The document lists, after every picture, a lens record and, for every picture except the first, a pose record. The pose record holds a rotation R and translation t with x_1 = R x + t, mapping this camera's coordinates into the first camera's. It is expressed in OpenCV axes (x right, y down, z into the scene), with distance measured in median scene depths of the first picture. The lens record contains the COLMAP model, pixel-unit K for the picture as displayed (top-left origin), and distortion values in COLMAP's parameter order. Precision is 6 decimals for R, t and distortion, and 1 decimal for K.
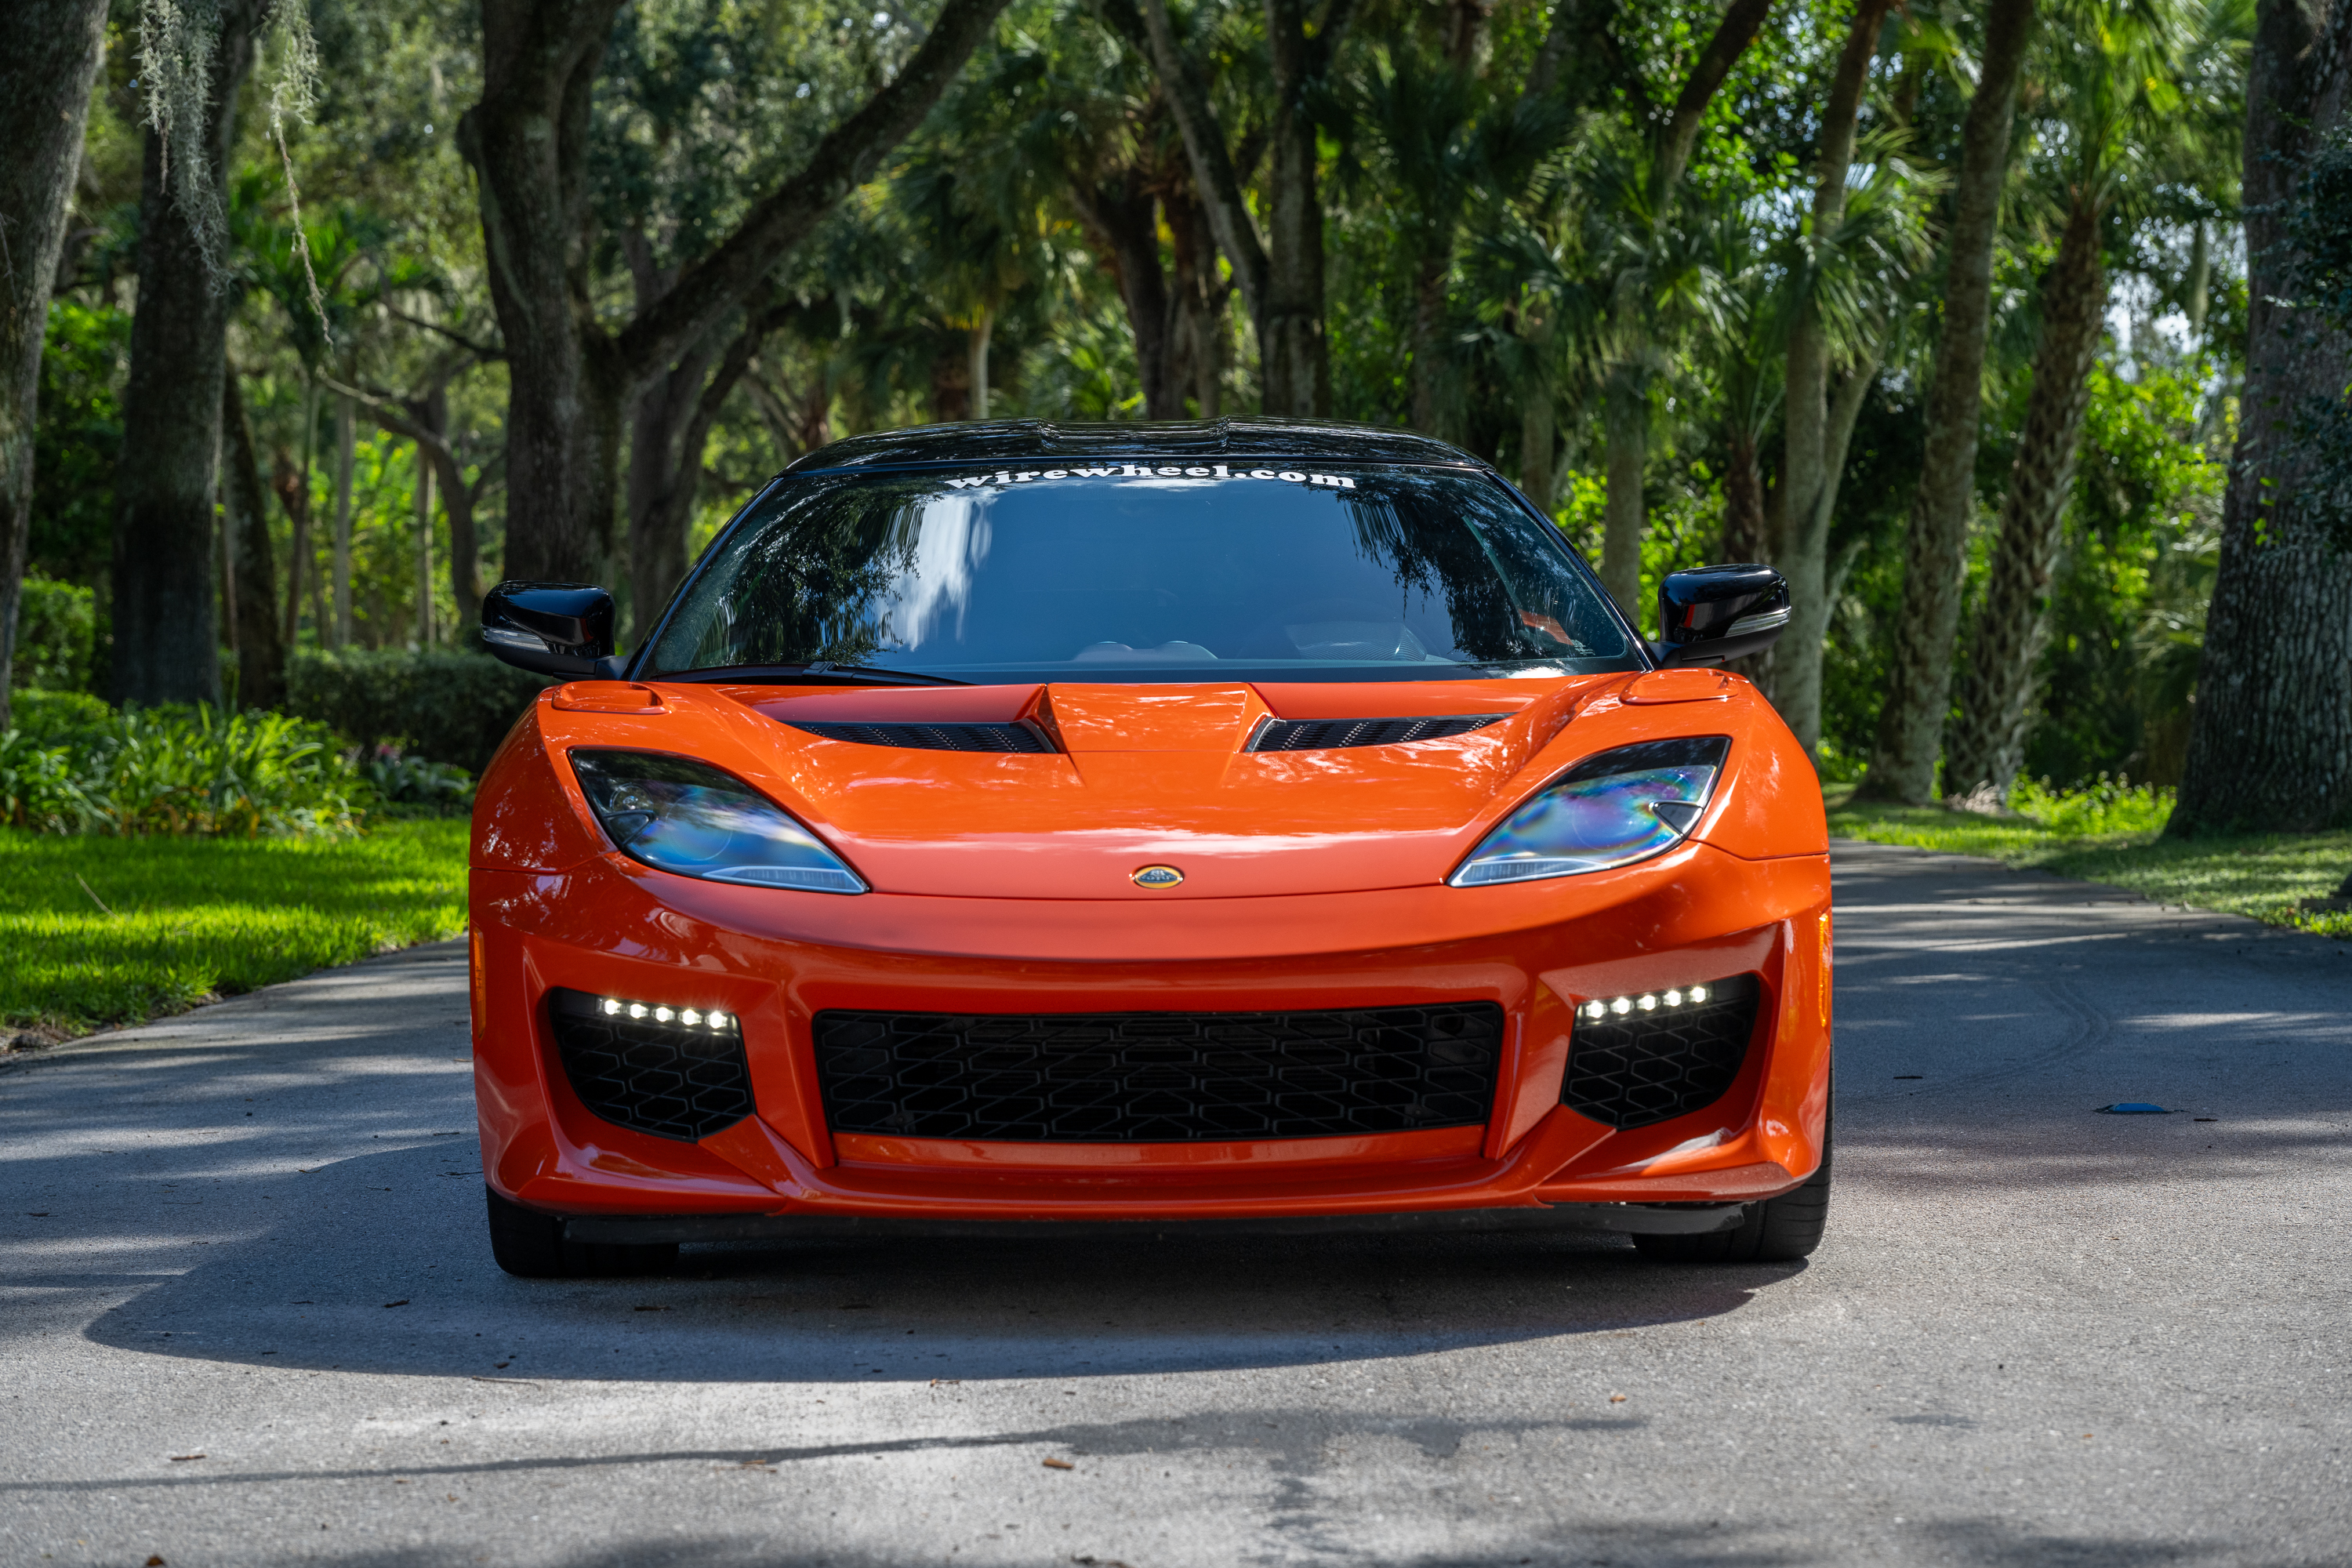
lens RADIAL K [[6376.6, 0, 1165.6], [0, 6376.6, 840.0], [0, 0, 1]] dist [0.012334, 0.000000]
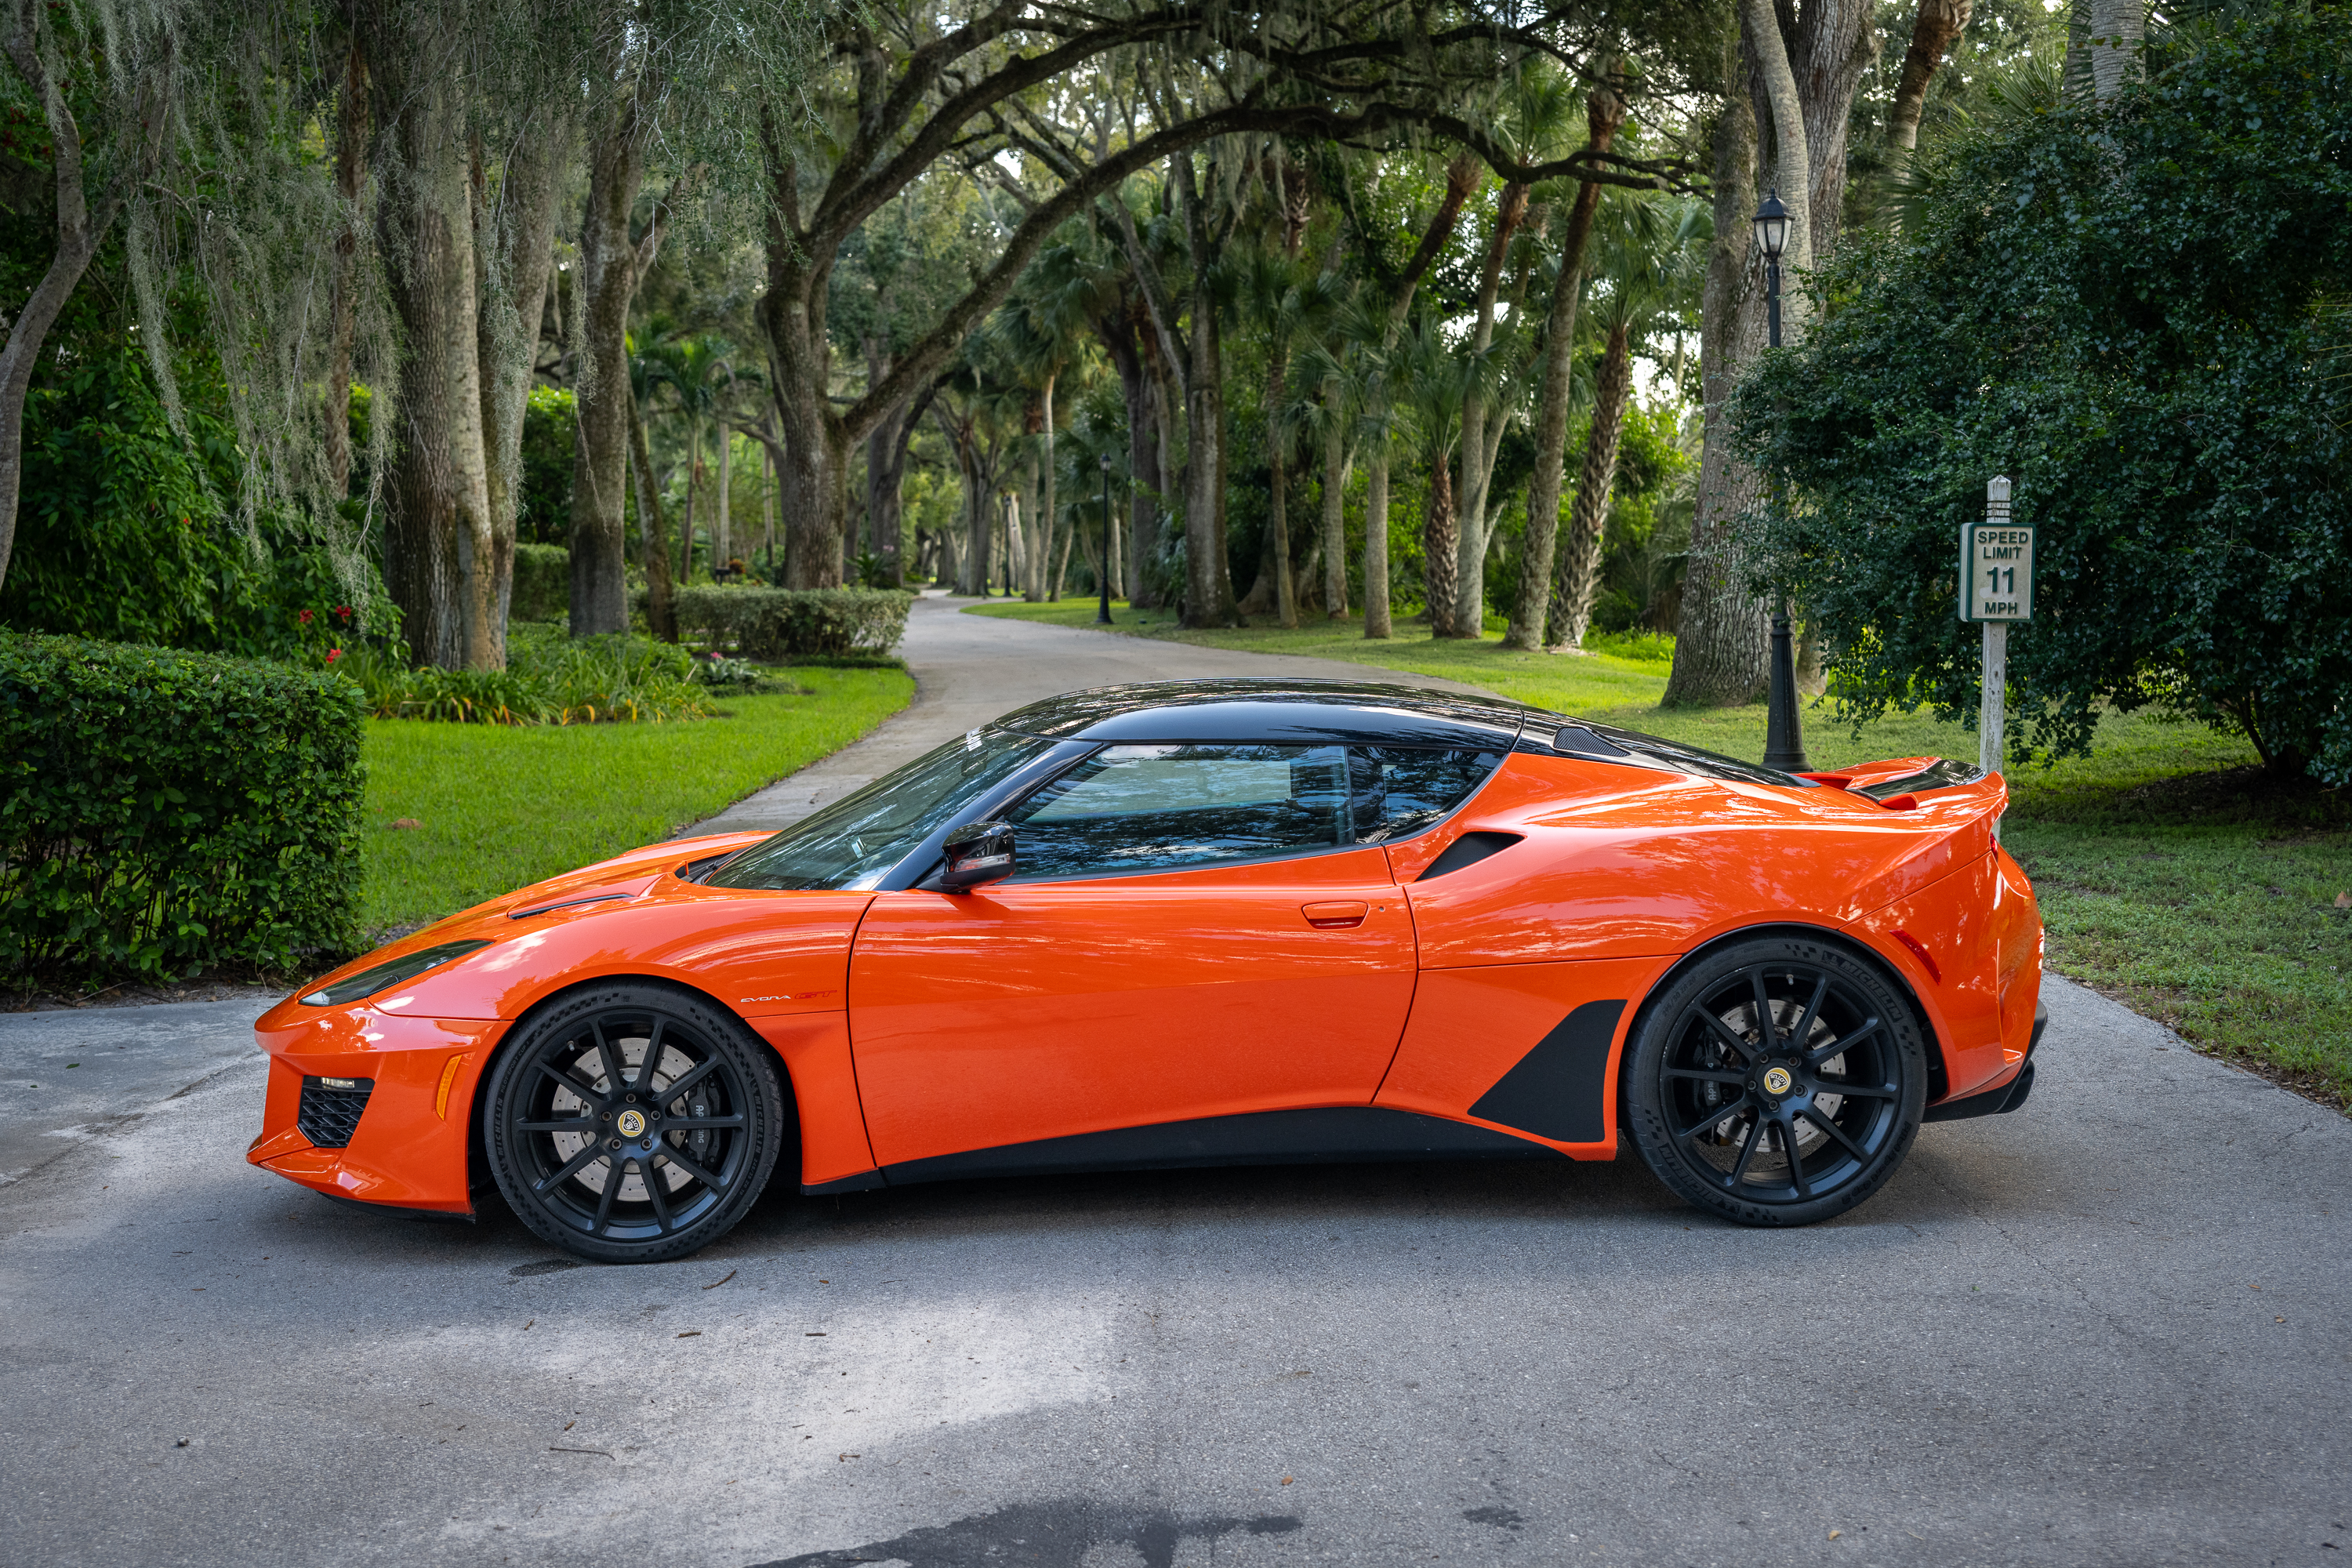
lens RADIAL K [[3179.2, 0, 1186.6], [0, 3179.2, 797.9], [0, 0, 1]] dist [0.012487, 0.000000]
pose [[0.999825, -0.018115, 0.004765, 0.008471], [0.017778, 0.997839, 0.063256, -0.022111], [-0.005900, -0.063160, 0.997986, 0.047182]]
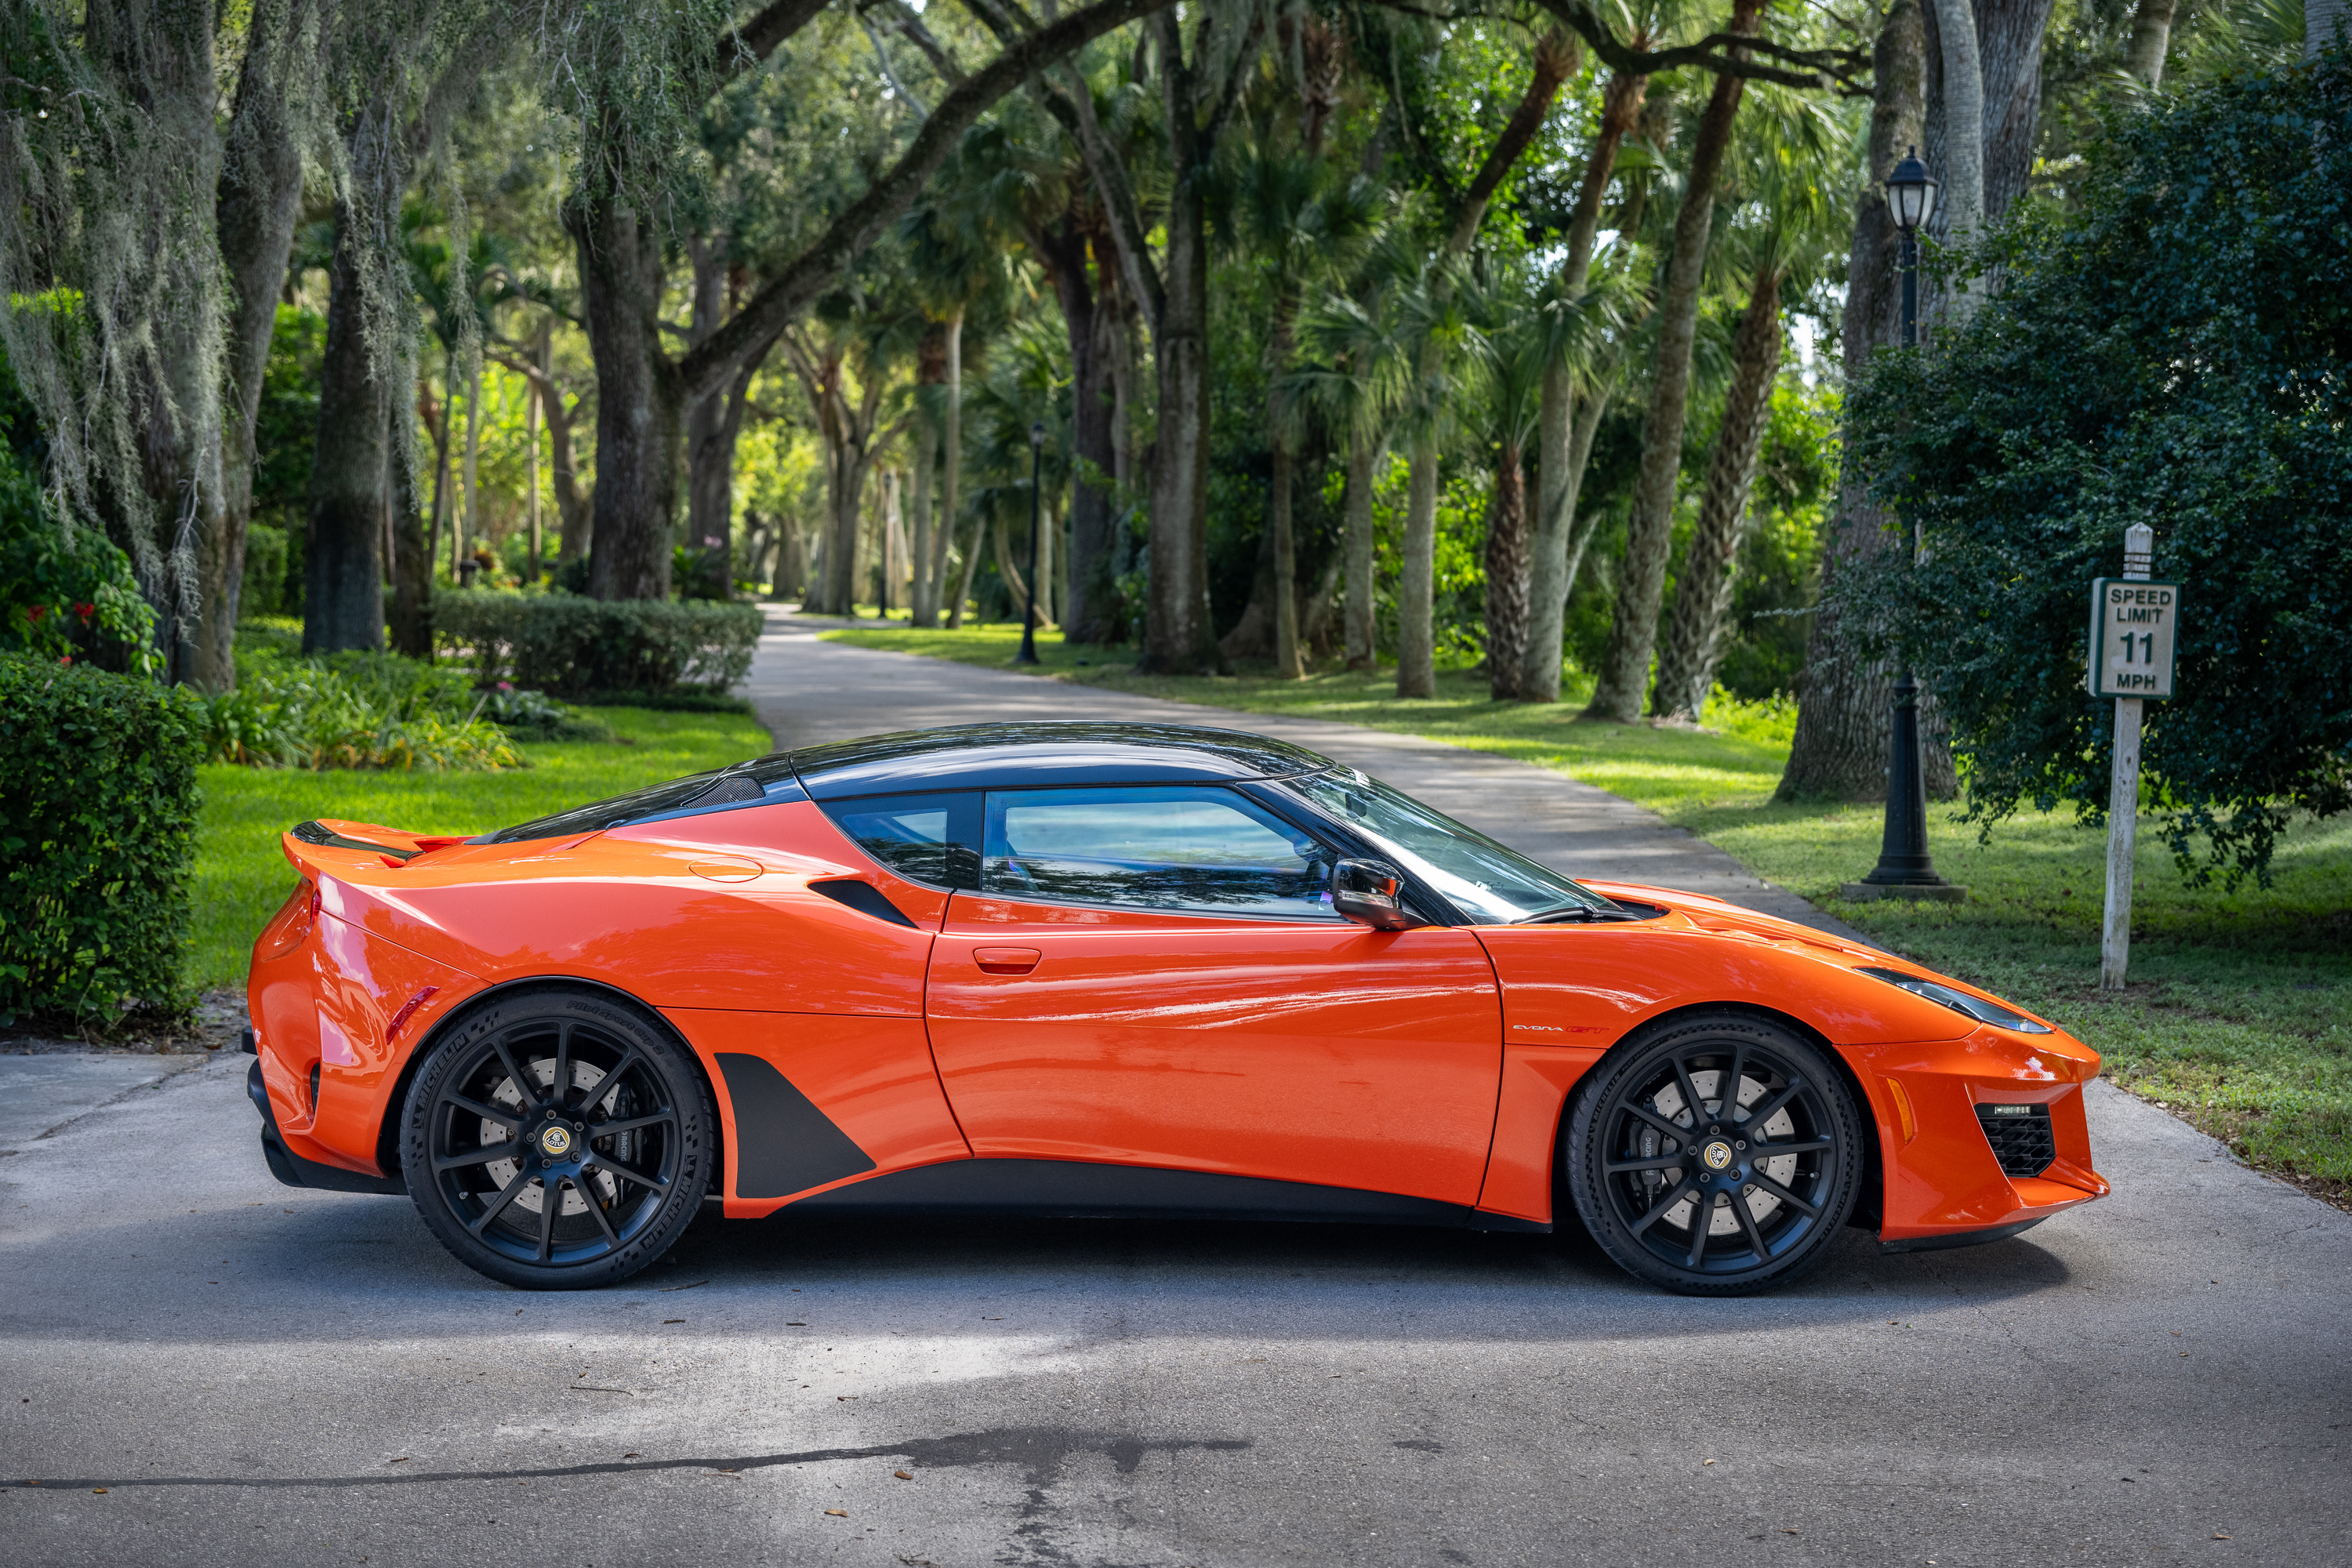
lens RADIAL K [[4981.0, 0, 1204.2], [0, 4981.0, 801.2], [0, 0, 1]] dist [0.031881, 0.000000]
pose [[0.999630, 0.018631, 0.019802, 0.005815], [-0.019311, 0.999211, 0.034703, -0.022449], [-0.019140, -0.035073, 0.999201, -0.058323]]
